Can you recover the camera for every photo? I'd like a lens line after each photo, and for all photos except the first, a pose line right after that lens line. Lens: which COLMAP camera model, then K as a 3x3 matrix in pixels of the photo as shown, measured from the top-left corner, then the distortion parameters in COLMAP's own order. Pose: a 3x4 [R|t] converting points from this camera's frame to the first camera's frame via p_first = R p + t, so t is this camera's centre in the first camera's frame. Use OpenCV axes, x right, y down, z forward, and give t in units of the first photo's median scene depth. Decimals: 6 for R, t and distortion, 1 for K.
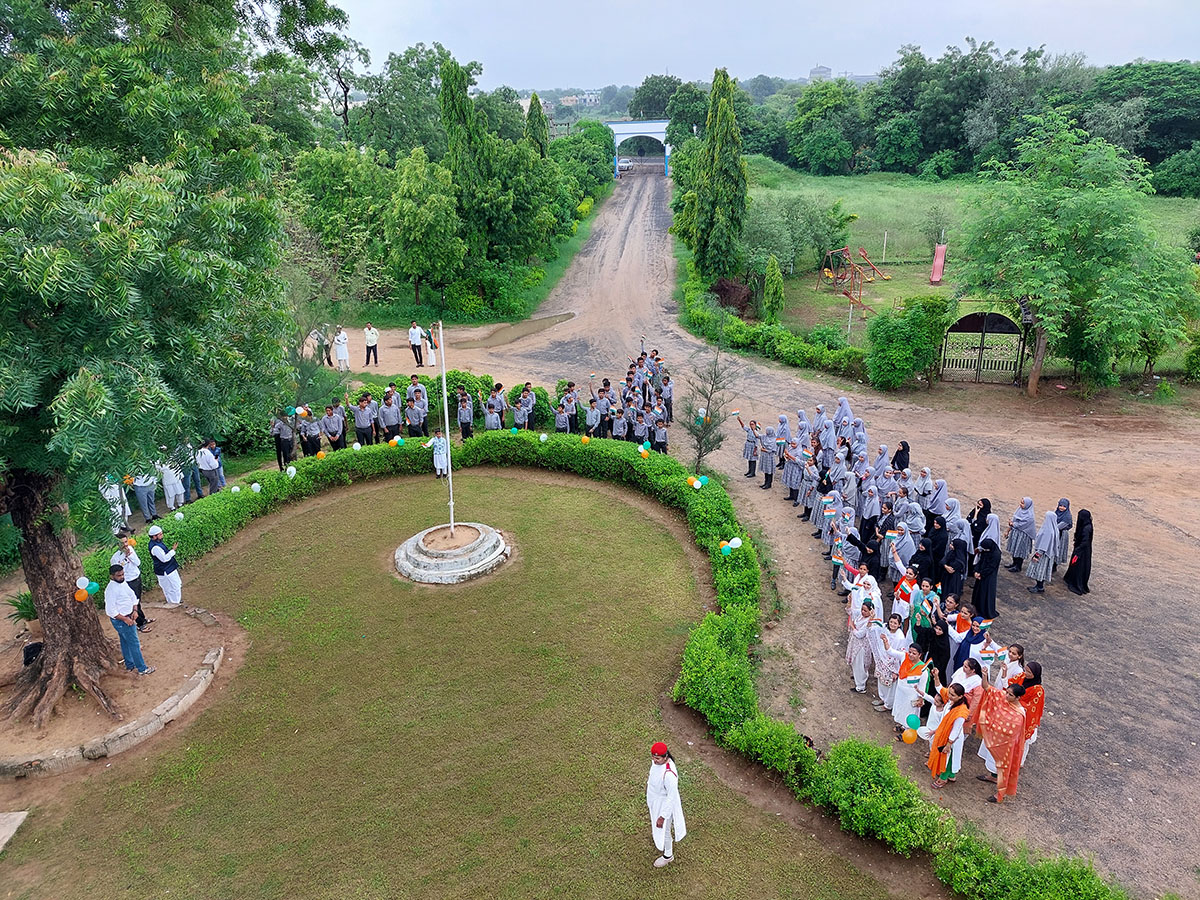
lens RADIAL K [[878.6, 0, 600.0], [0, 878.6, 450.0], [0, 0, 1]] dist [0.096513, -0.133159]
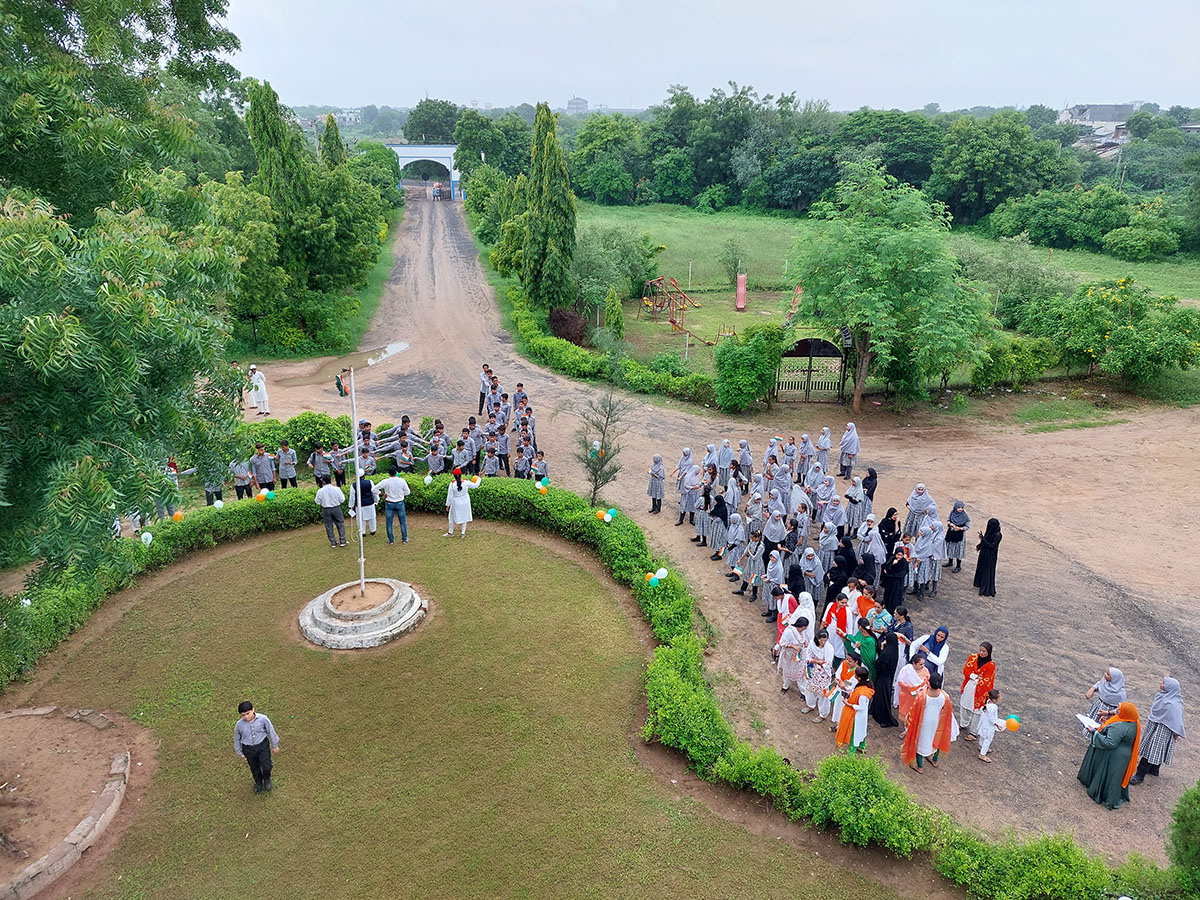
lens RADIAL K [[878.6, 0, 600.0], [0, 878.6, 450.0], [0, 0, 1]] dist [0.096513, -0.133159]
pose [[0.963107, -0.056406, 0.263142, -0.123265], [0.062216, 0.997967, -0.013793, -0.019811], [-0.261829, 0.029656, 0.964659, 0.021226]]
